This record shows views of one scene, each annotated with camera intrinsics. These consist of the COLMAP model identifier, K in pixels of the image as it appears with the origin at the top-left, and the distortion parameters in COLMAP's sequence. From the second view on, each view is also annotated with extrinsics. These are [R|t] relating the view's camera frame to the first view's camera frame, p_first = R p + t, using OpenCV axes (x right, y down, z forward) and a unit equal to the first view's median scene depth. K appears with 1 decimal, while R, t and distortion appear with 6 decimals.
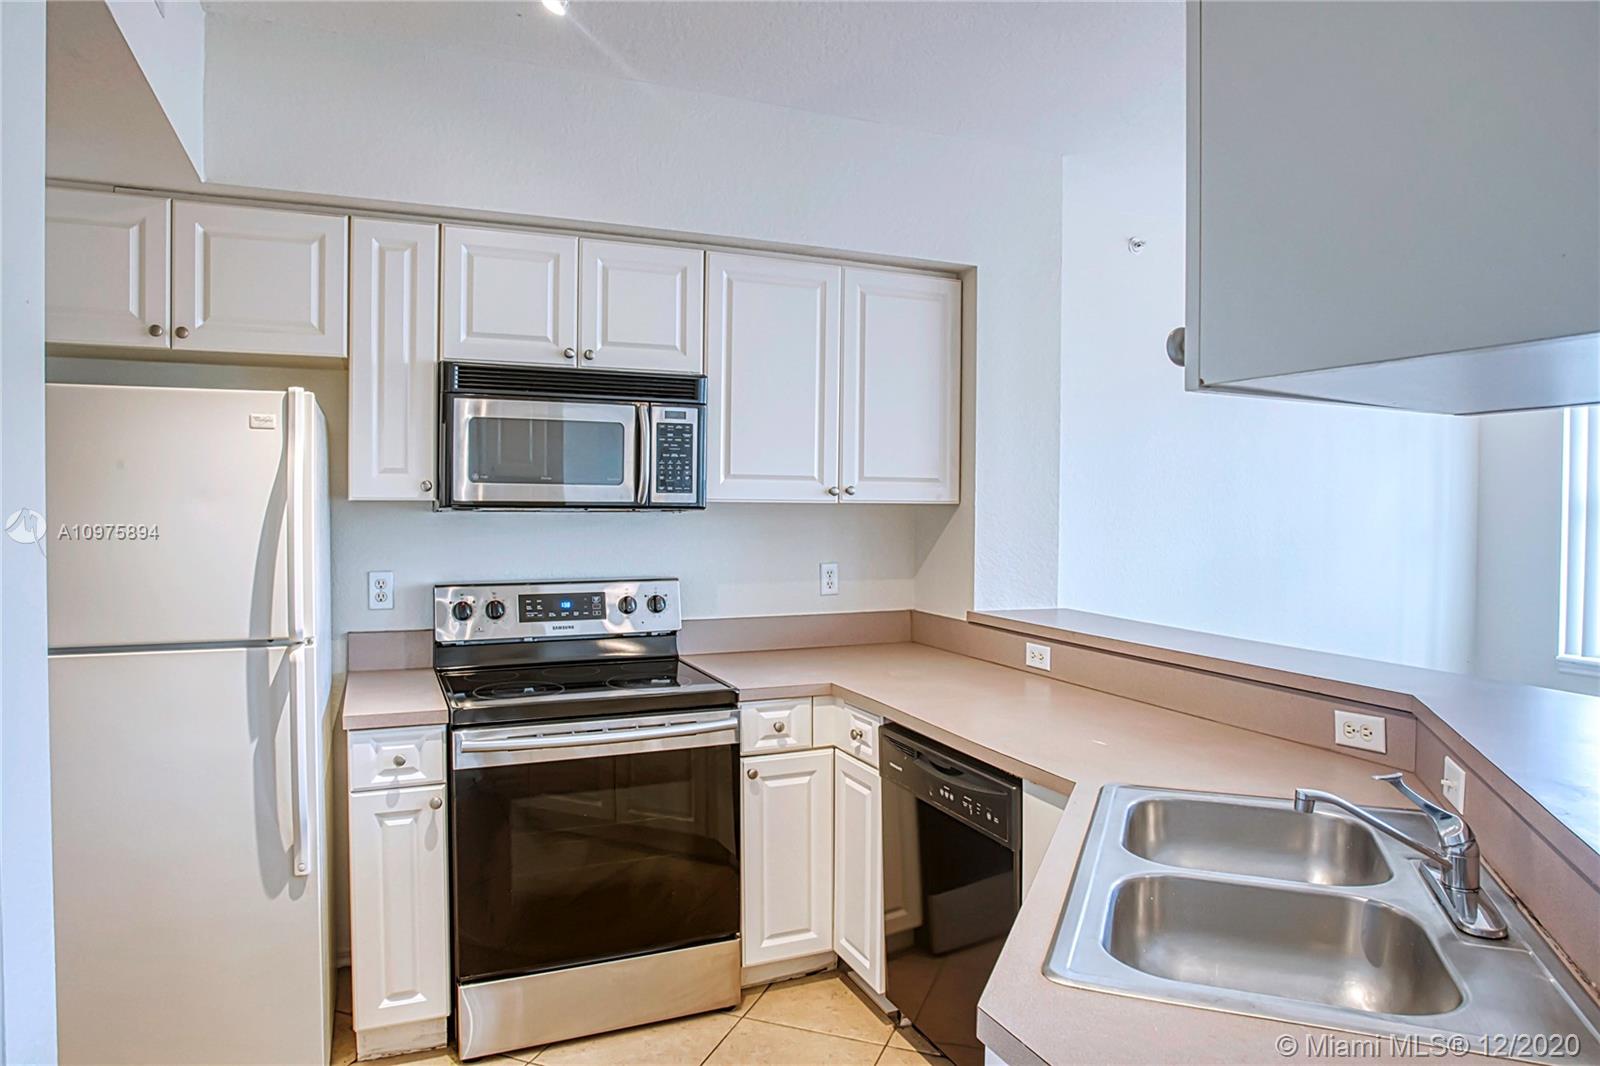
lens RADIAL K [[1004.2, 0, 804.2], [0, 1004.2, 525.2], [0, 0, 1]] dist [-0.083841, 0.048549]
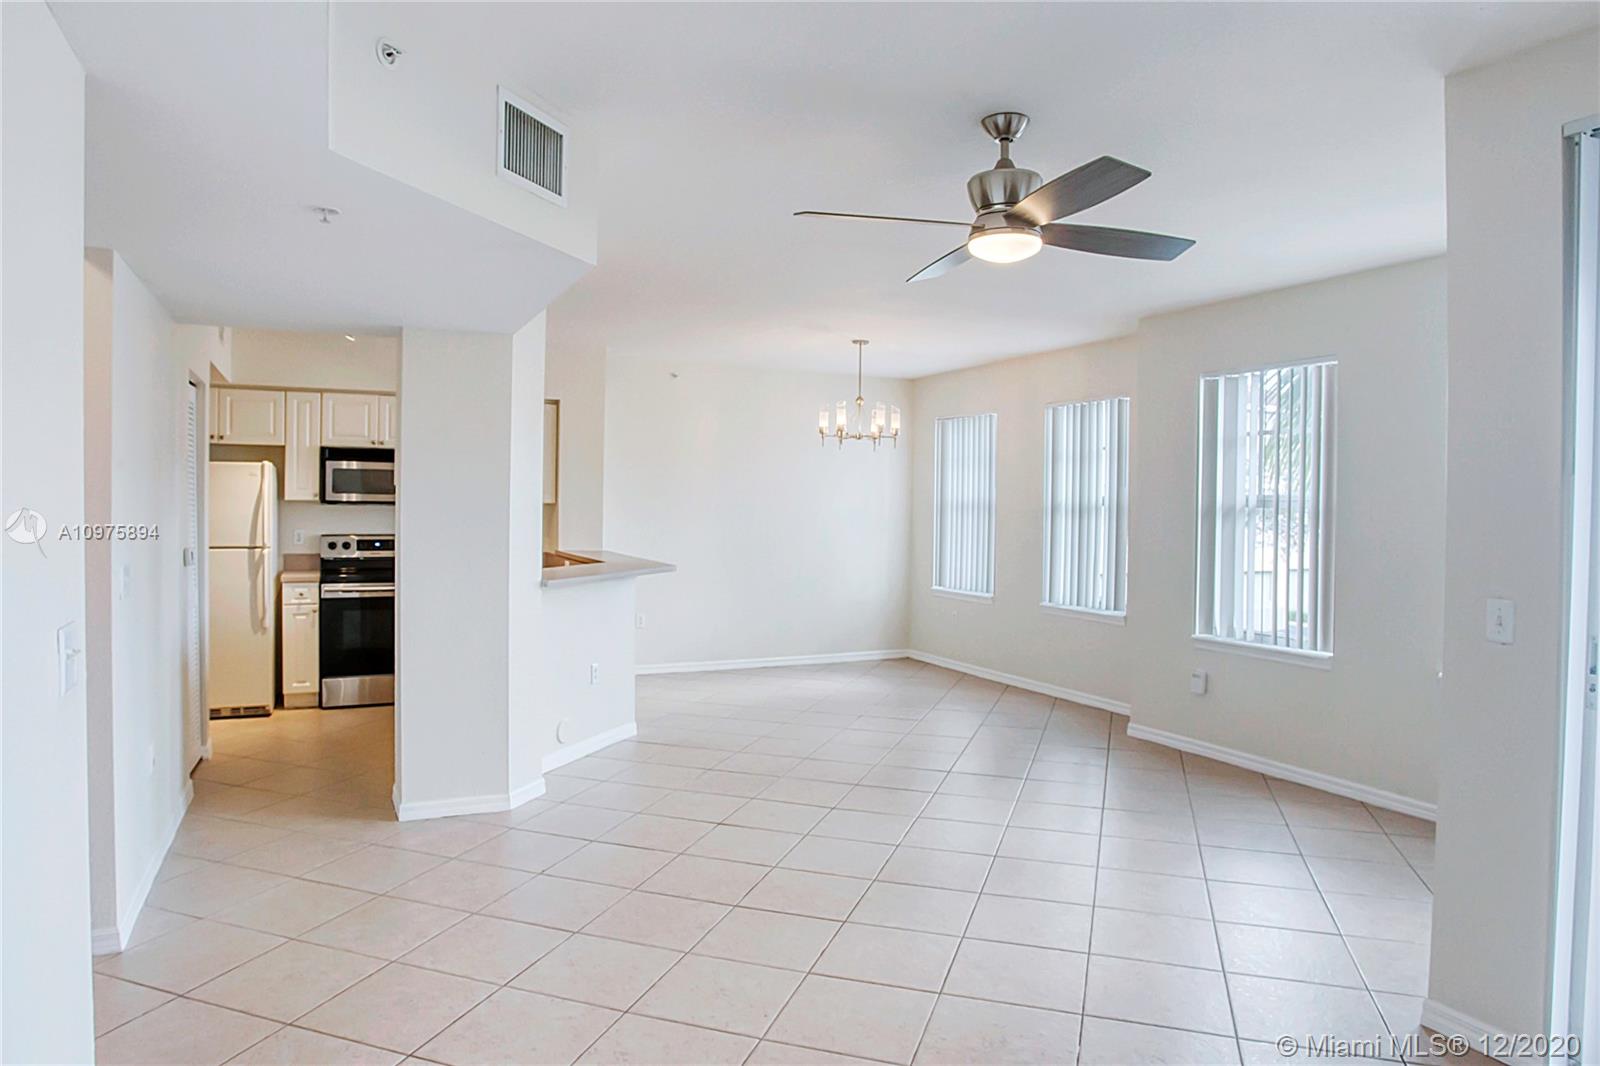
lens RADIAL K [[1004.2, 0, 804.2], [0, 1004.2, 525.2], [0, 0, 1]] dist [-0.083841, 0.048549]
pose [[0.999321, 0.007311, 0.036122, 0.834792], [-0.007278, 0.999973, -0.001043, 0.034697], [-0.036129, 0.000779, 0.999347, -1.685096]]
